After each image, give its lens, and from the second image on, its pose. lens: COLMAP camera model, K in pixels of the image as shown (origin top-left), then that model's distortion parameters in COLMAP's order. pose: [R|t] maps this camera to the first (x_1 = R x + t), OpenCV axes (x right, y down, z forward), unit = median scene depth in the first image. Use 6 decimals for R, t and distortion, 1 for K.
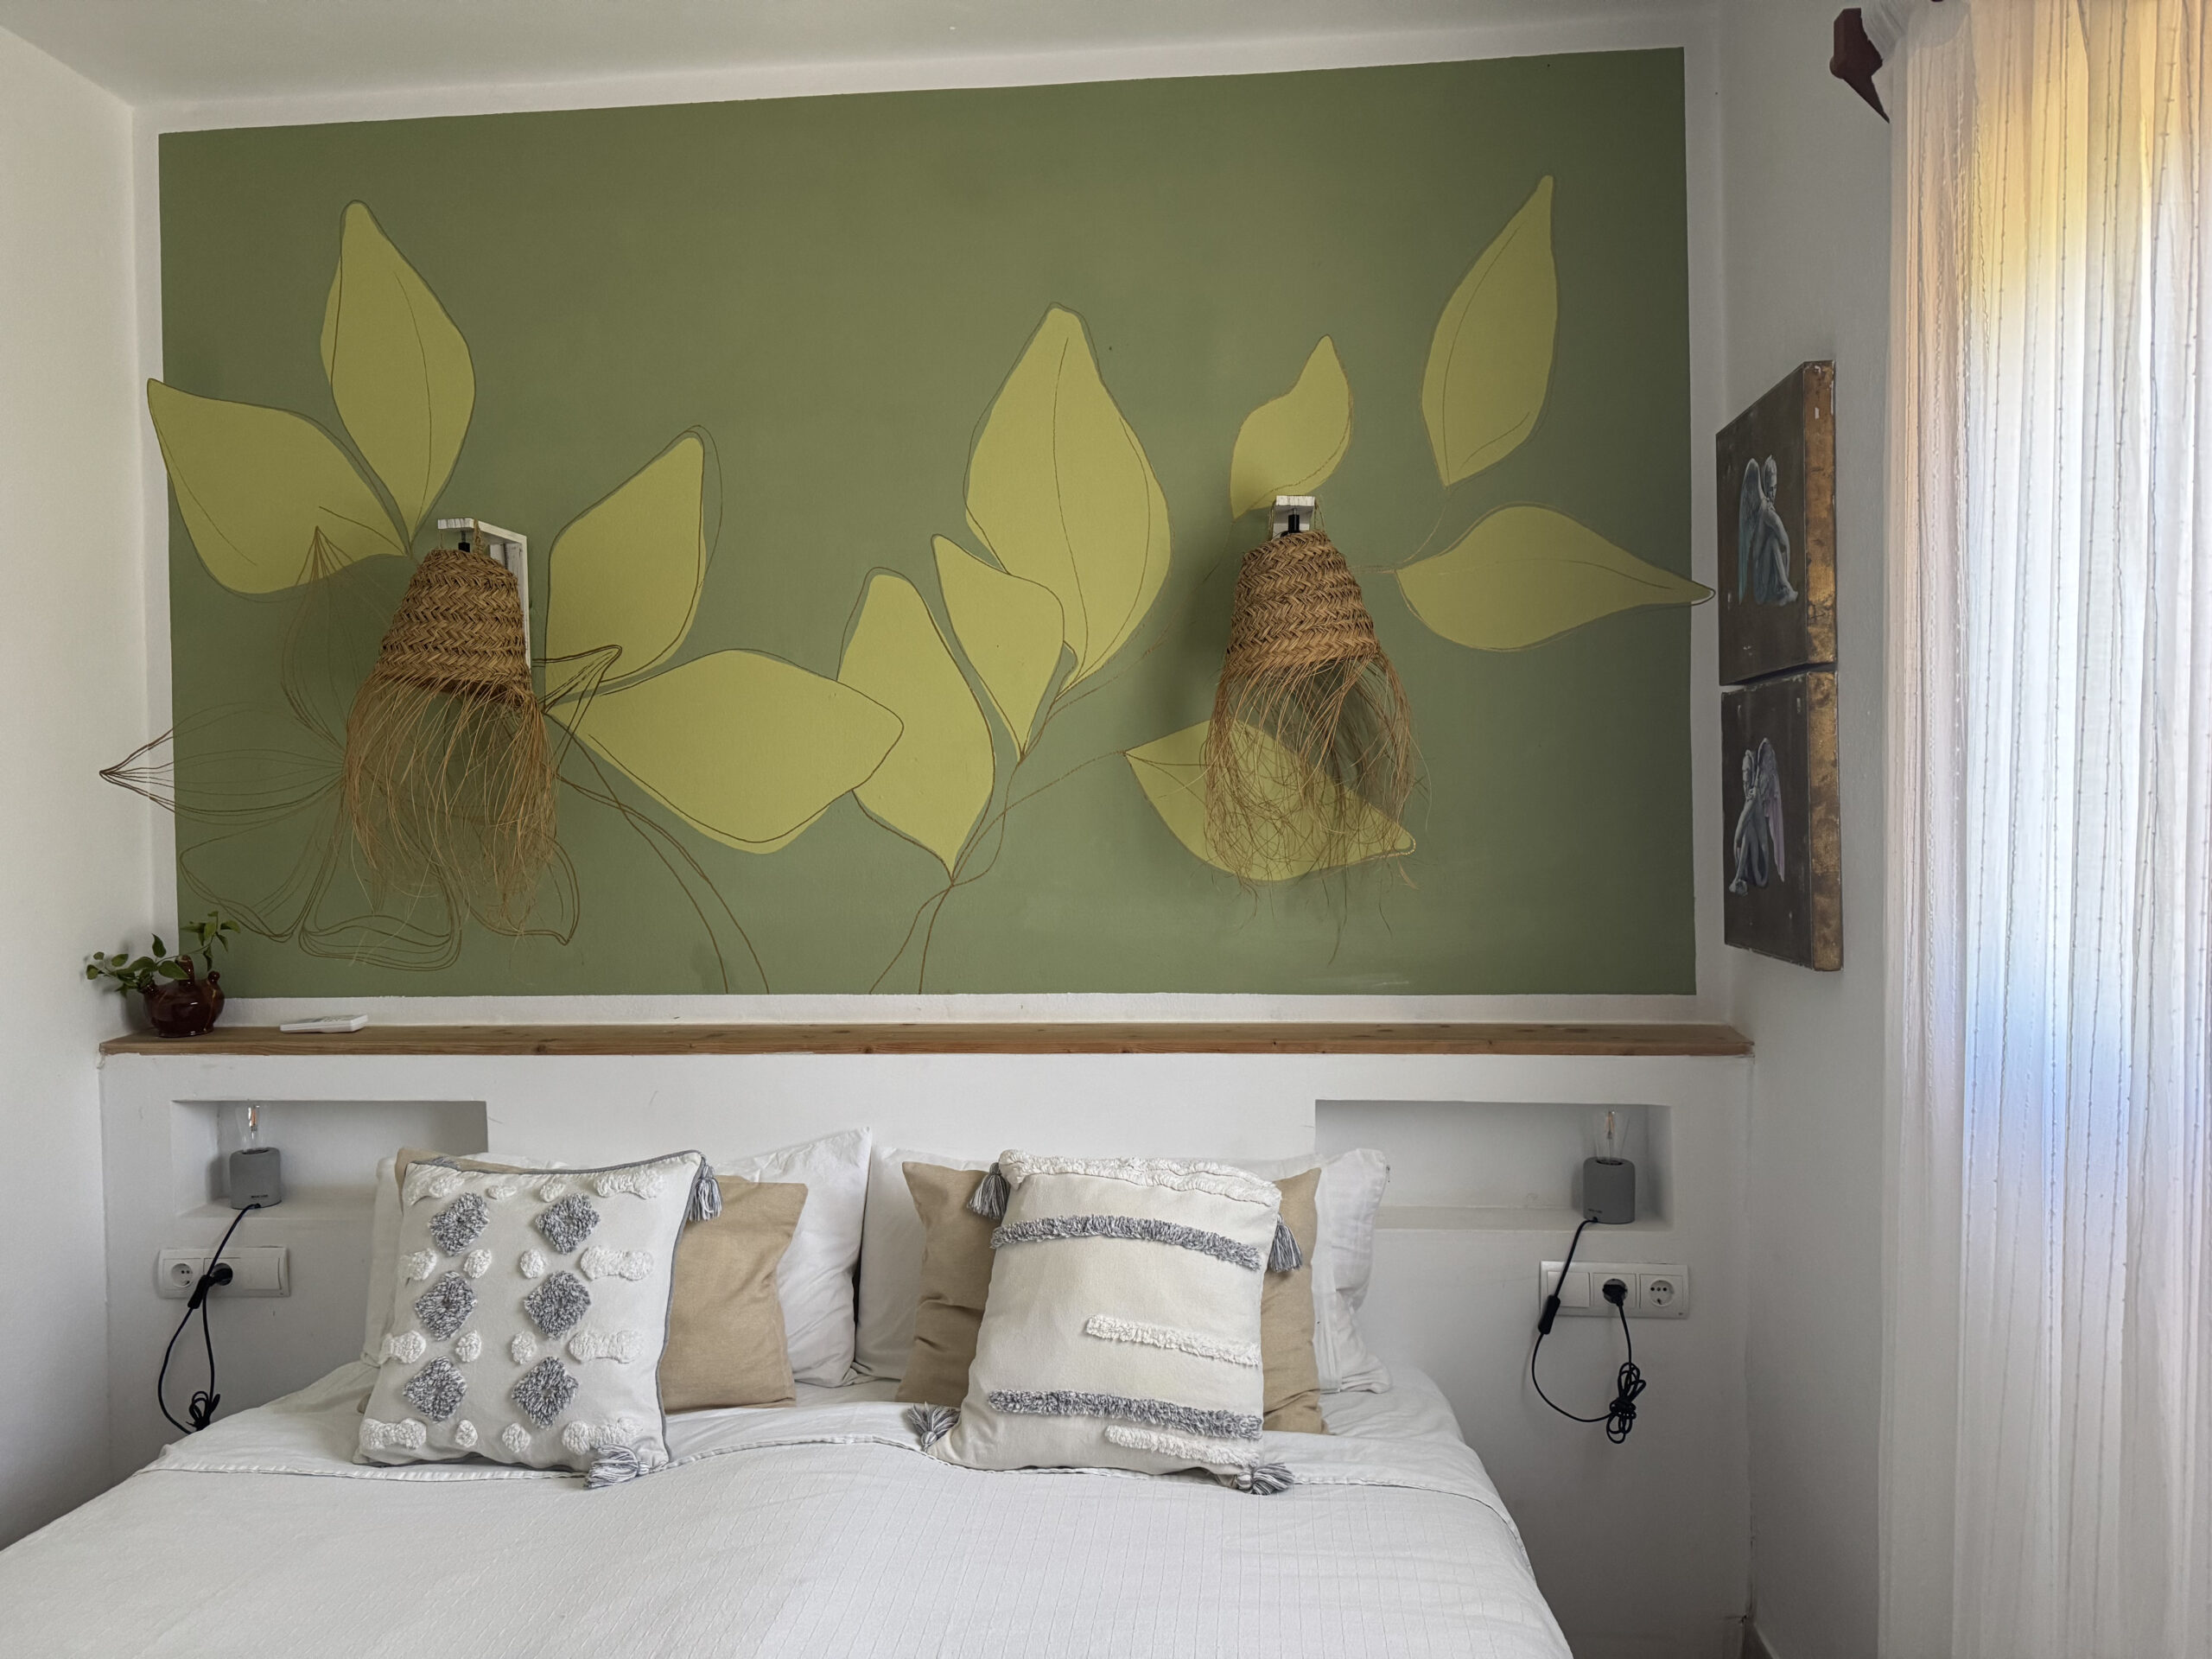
lens RADIAL K [[1563.1, 0, 1106.0], [0, 1563.1, 829.5], [0, 0, 1]] dist [0.115185, -0.235191]
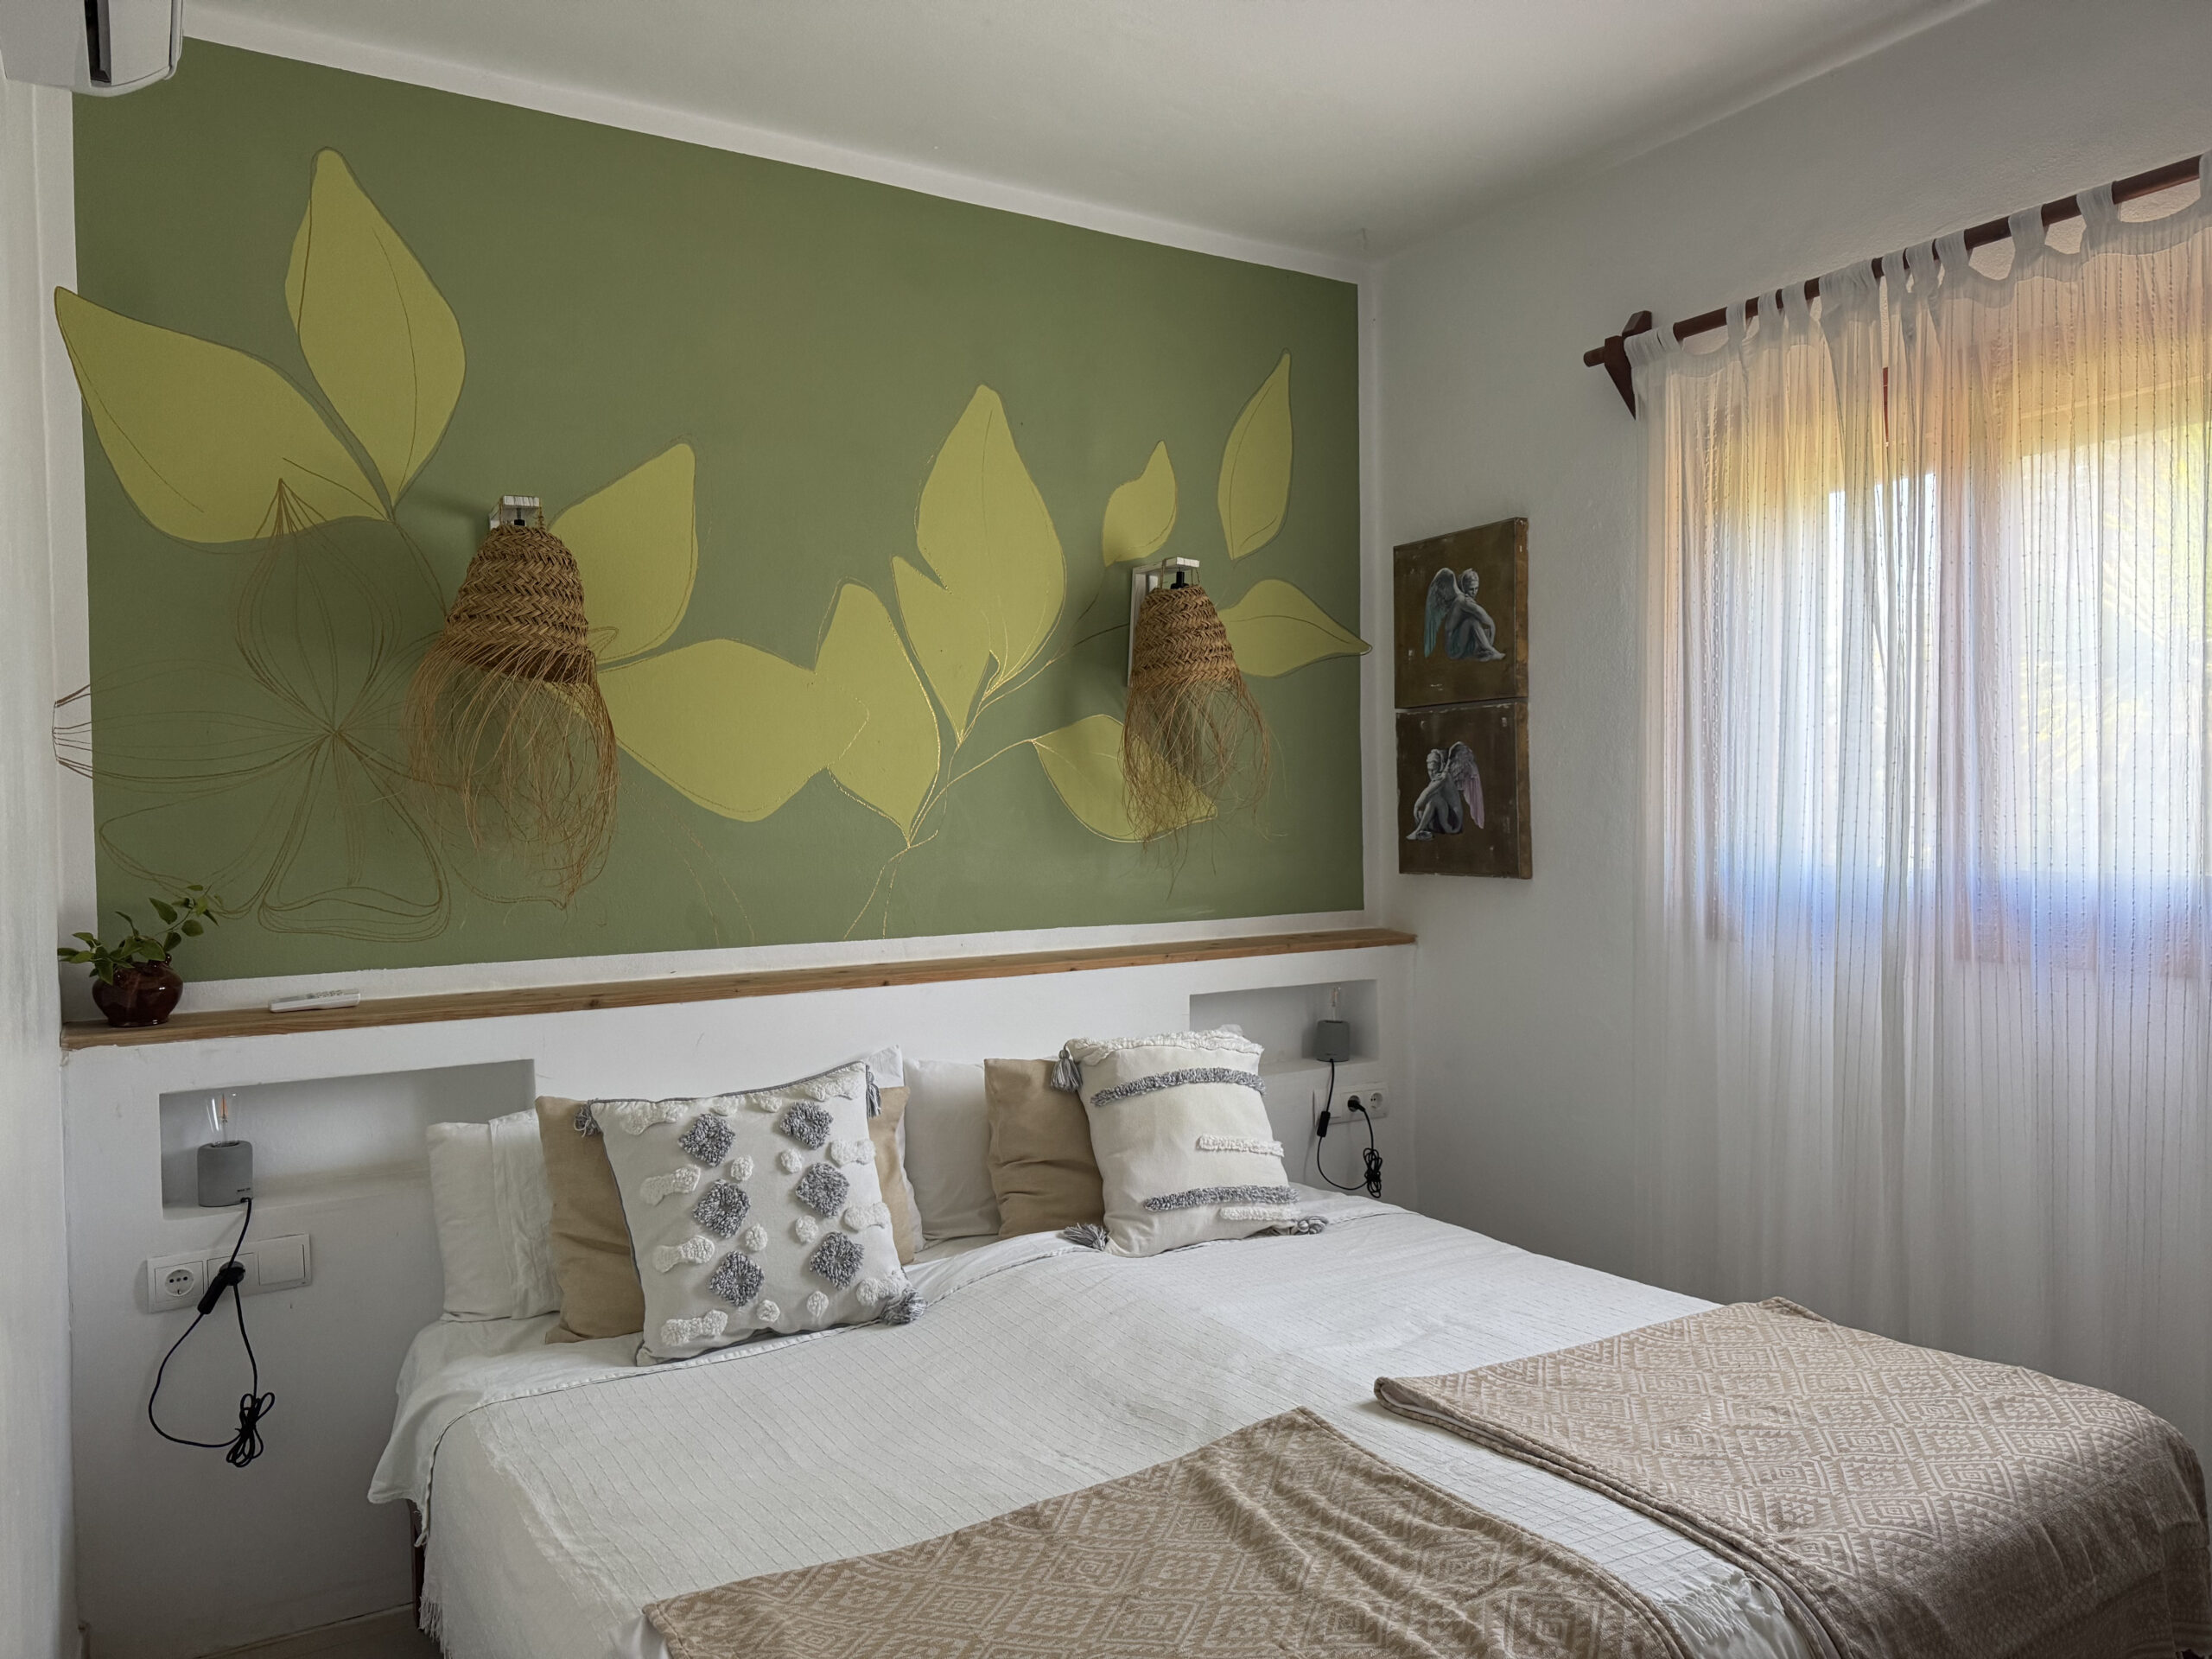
lens RADIAL K [[1561.7, 0, 1101.9], [0, 1561.7, 844.2], [0, 0, 1]] dist [0.092804, -0.178322]
pose [[0.797958, -0.011163, 0.602609, -0.756202], [0.012389, 0.999921, 0.002118, 0.035154], [-0.602585, 0.005776, 0.798034, -0.055561]]
